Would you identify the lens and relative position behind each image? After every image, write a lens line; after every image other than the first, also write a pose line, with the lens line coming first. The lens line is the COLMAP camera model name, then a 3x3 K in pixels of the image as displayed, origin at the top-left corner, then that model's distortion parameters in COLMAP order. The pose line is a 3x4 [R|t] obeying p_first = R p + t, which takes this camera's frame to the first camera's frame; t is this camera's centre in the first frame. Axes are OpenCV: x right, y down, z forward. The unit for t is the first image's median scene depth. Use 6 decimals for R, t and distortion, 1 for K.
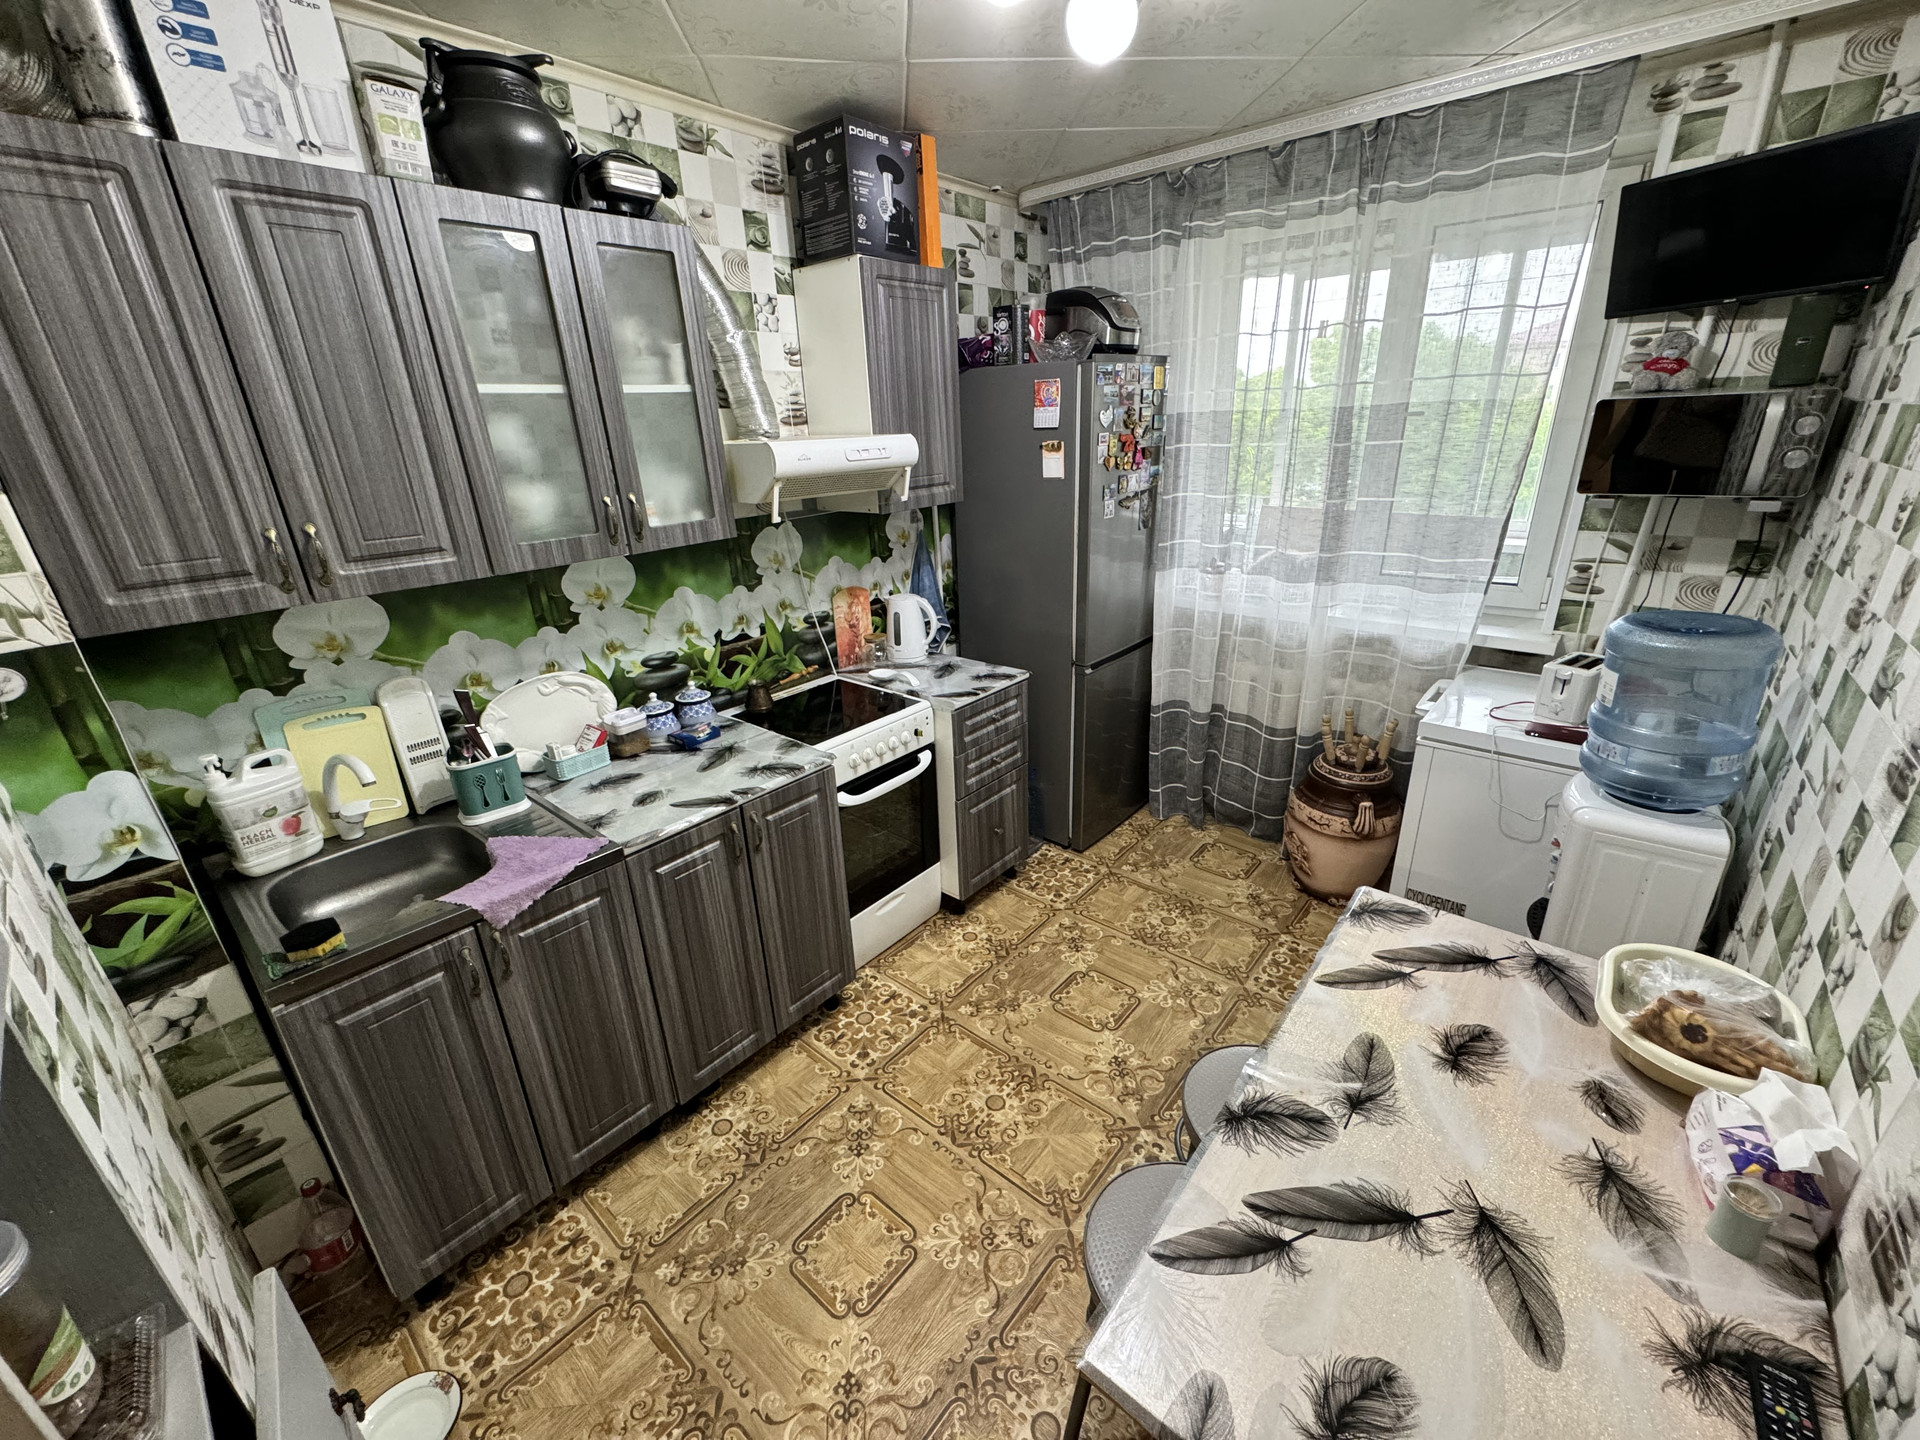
lens RADIAL K [[764.6, 0, 960.2], [0, 764.6, 719.1], [0, 0, 1]] dist [-0.002823, 0.000252]
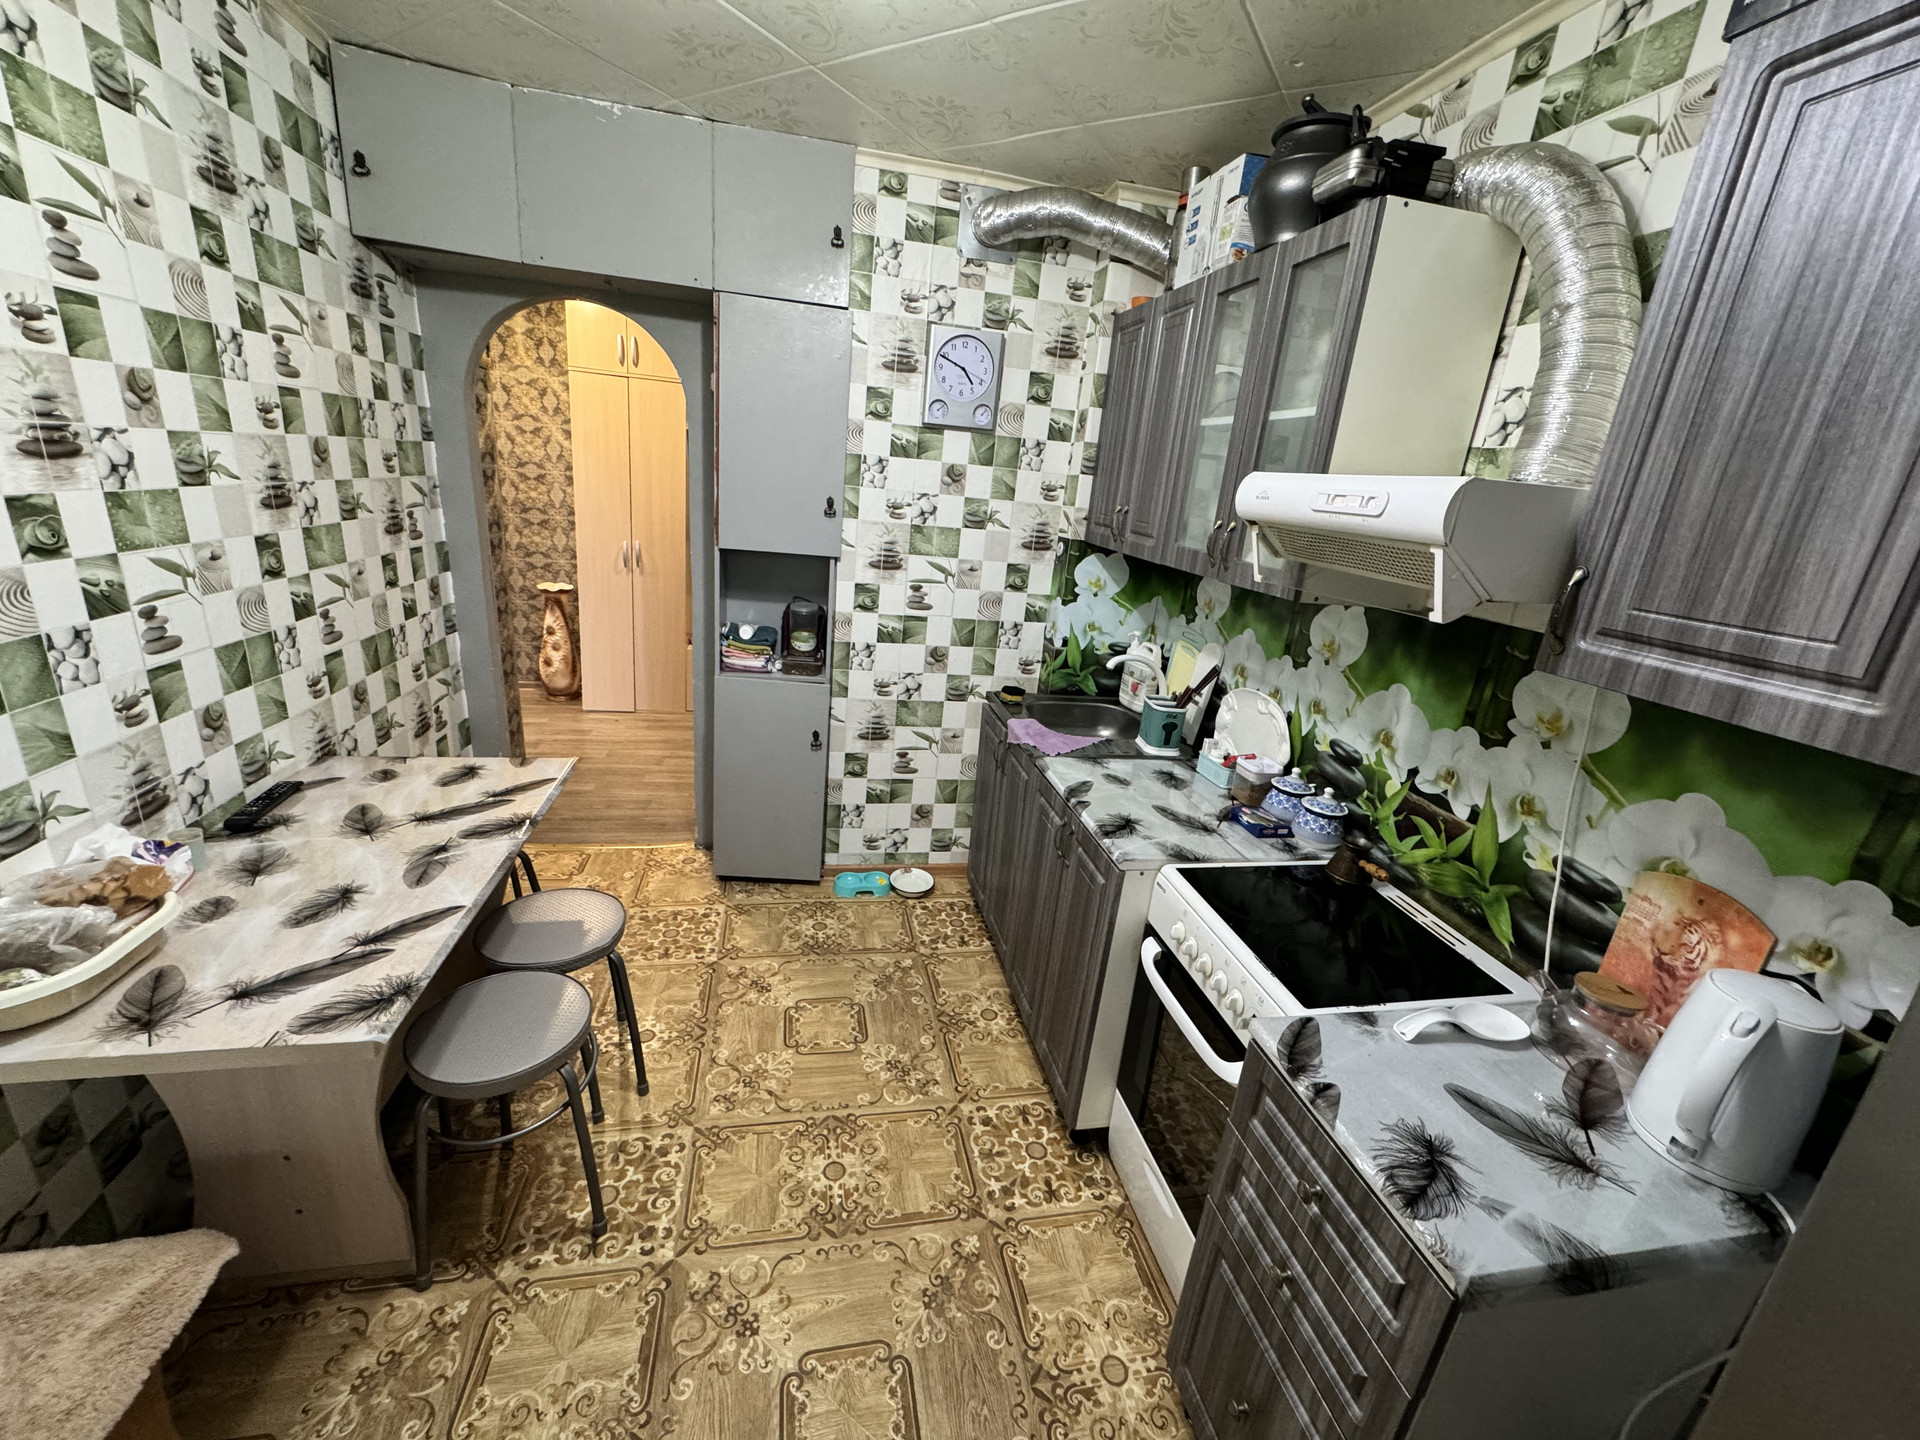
lens RADIAL K [[764.6, 0, 960.2], [0, 764.6, 719.1], [0, 0, 1]] dist [-0.002823, 0.000252]
pose [[-0.612701, 0.222247, -0.758422, 0.461859], [-0.350028, 0.784081, 0.512540, -0.379961], [0.708575, 0.579503, -0.402615, 1.031791]]
